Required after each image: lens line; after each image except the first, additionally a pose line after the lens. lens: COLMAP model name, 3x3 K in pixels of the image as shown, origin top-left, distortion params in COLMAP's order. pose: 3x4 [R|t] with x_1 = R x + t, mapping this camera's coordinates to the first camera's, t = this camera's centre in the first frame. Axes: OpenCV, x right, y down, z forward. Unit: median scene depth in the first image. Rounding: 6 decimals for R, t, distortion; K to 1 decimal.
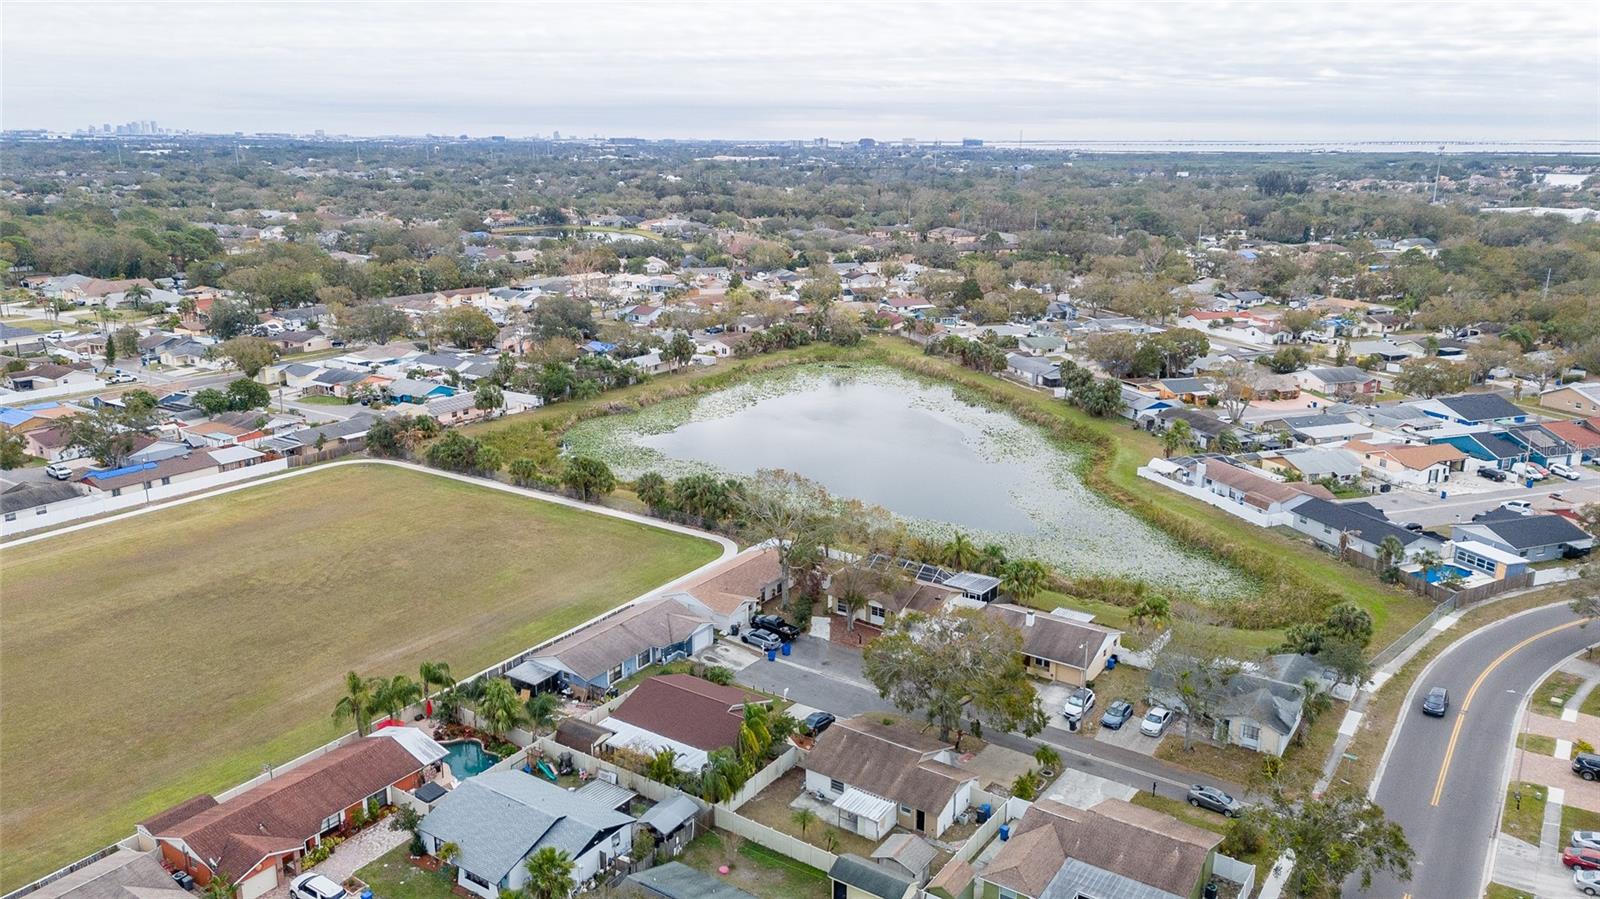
lens RADIAL K [[1157.2, 0, 800.8], [0, 1157.2, 451.1], [0, 0, 1]] dist [0.080852, -0.082181]
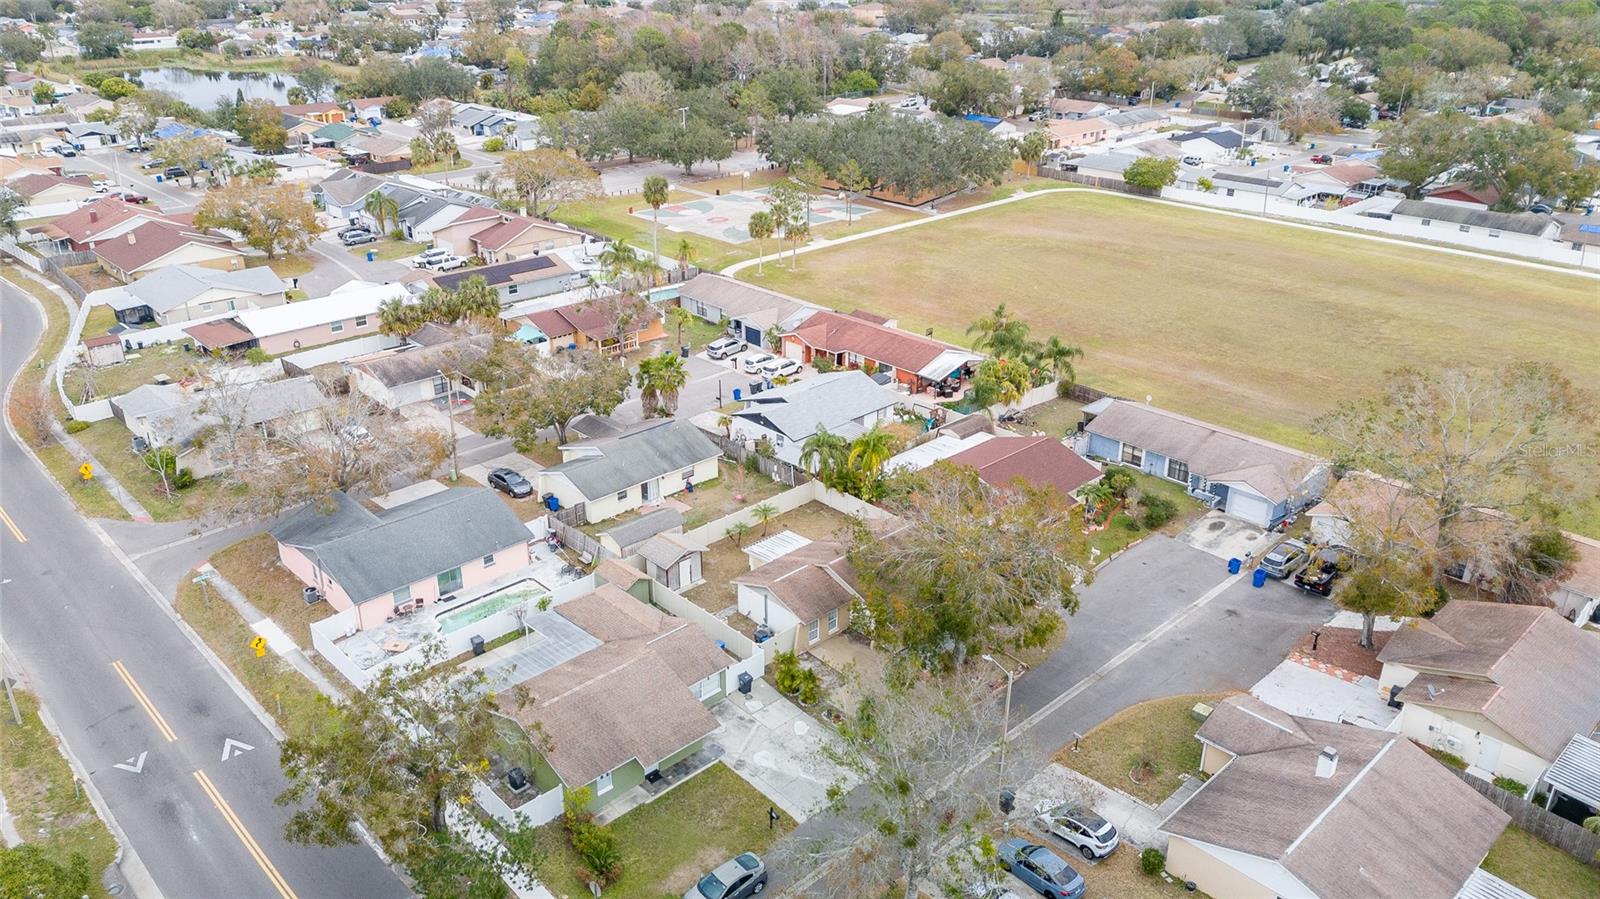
lens RADIAL K [[1157.2, 0, 792.4], [0, 1157.2, 461.6], [0, 0, 1]] dist [0.080852, -0.082181]
pose [[-0.219869, 0.403664, -0.888095, 0.564395], [-0.253902, 0.855318, 0.451625, -0.106904], [0.941909, 0.324787, -0.085566, 0.743272]]
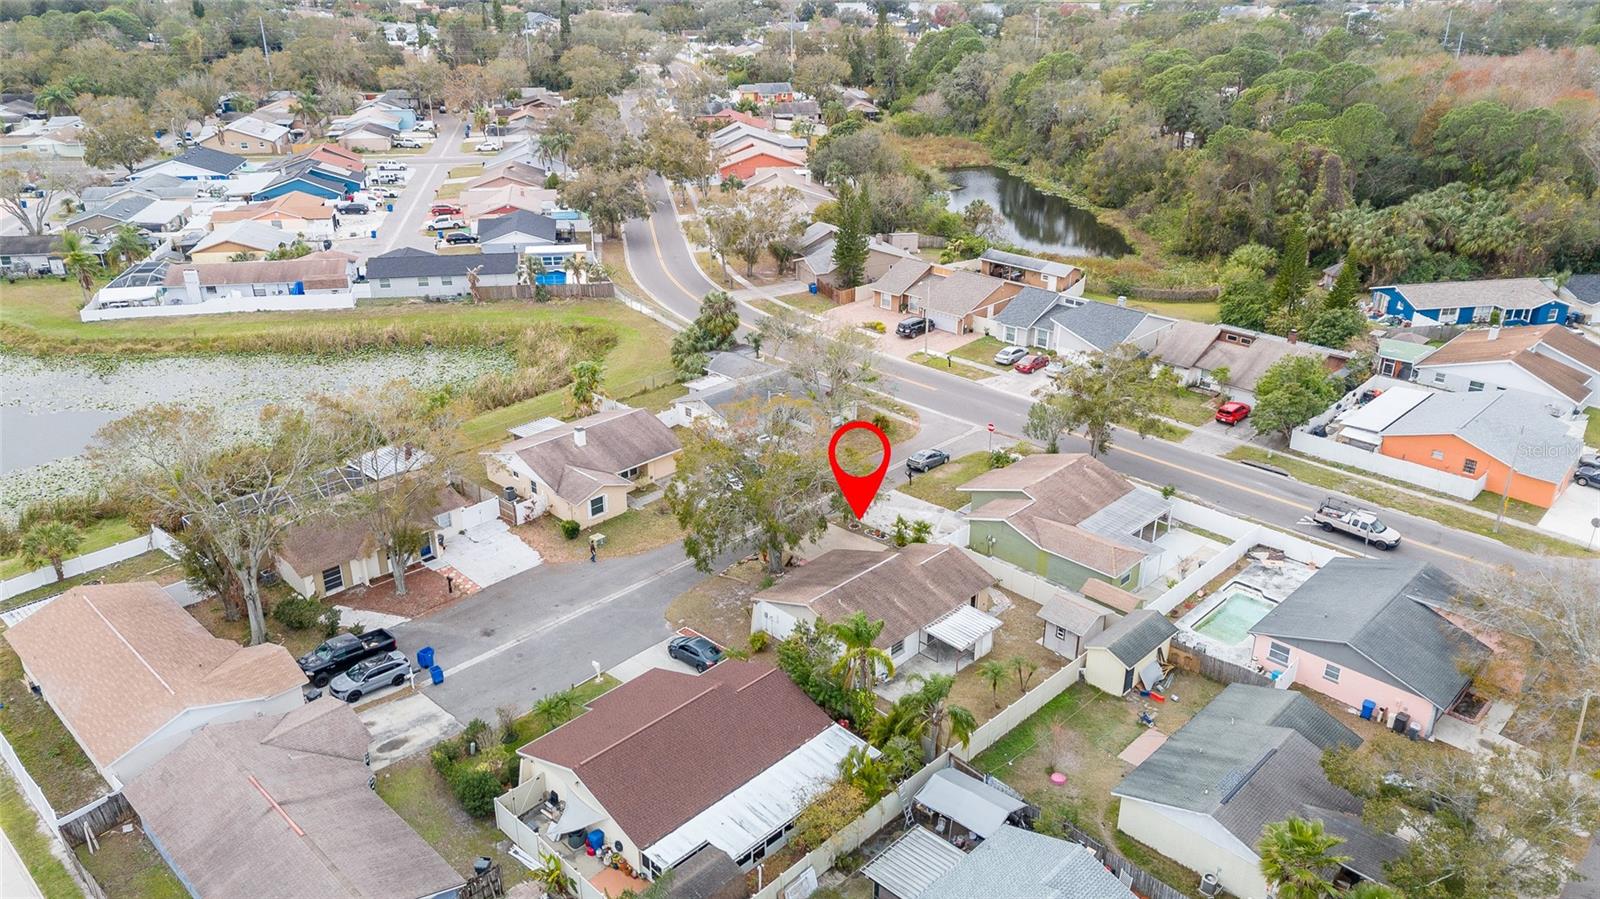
lens RADIAL K [[1157.2, 0, 798.2], [0, 1157.2, 451.6], [0, 0, 1]] dist [0.080852, -0.082181]
pose [[0.181866, -0.406863, 0.895202, -0.432886], [0.253019, 0.899093, 0.357229, -0.078046], [-0.950214, 0.161535, 0.266458, 0.613761]]
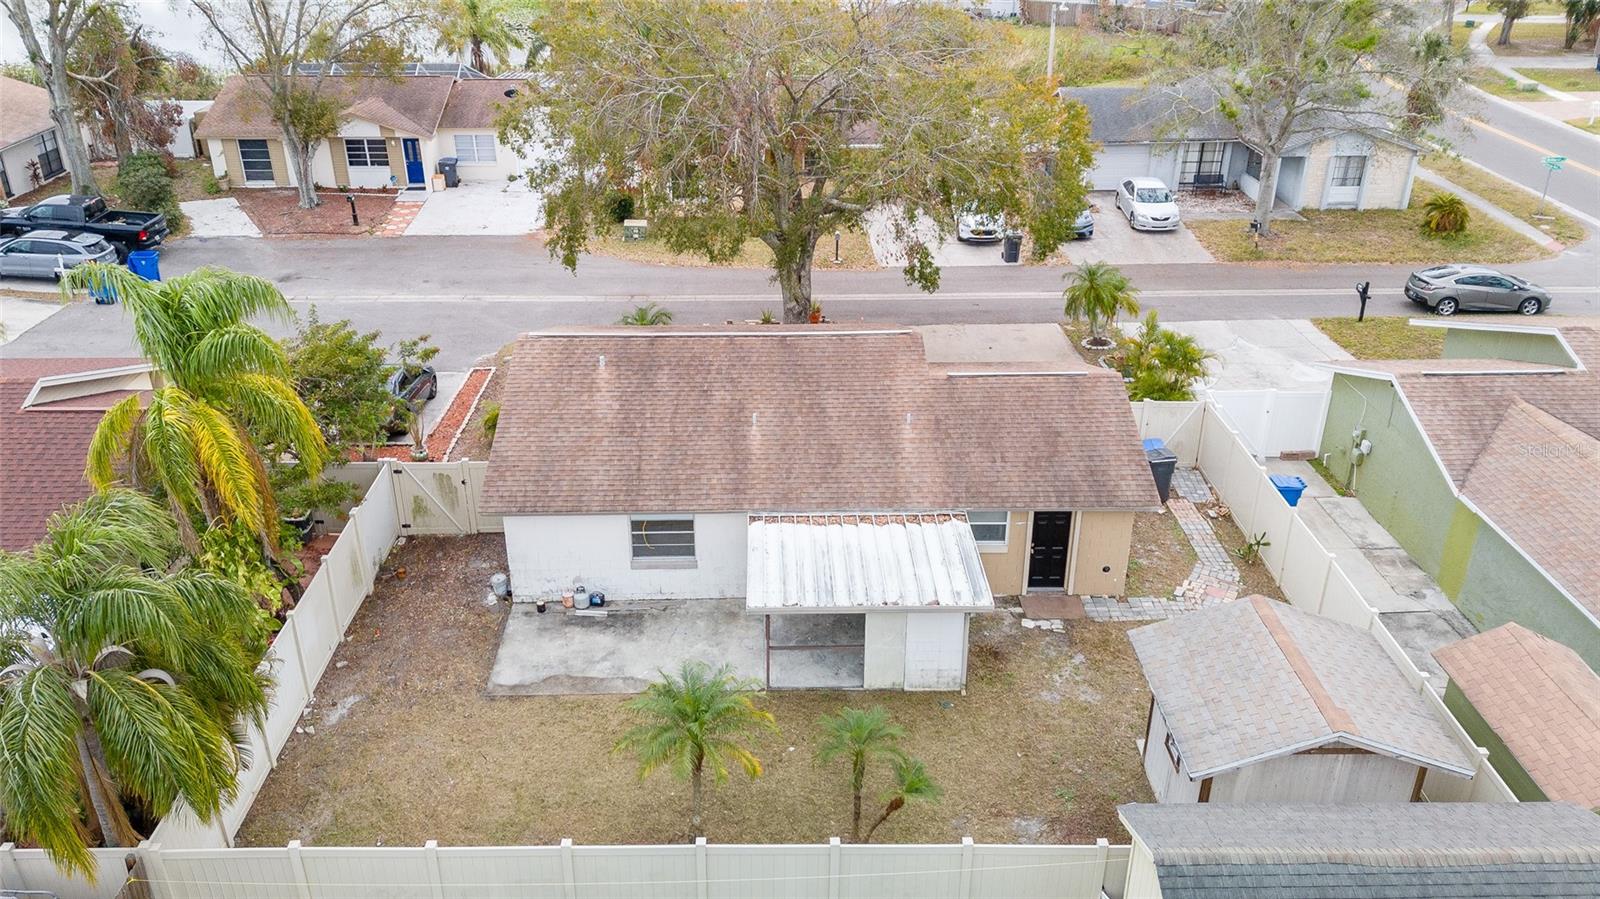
lens RADIAL K [[1220.5, 0, 793.5], [0, 1220.5, 440.6], [0, 0, 1]] dist [0.057515, -0.023696]
pose [[0.819777, -0.257774, 0.511388, -0.051064], [0.154906, 0.959492, 0.235327, 0.154874], [-0.551334, -0.113699, 0.826501, 0.567696]]
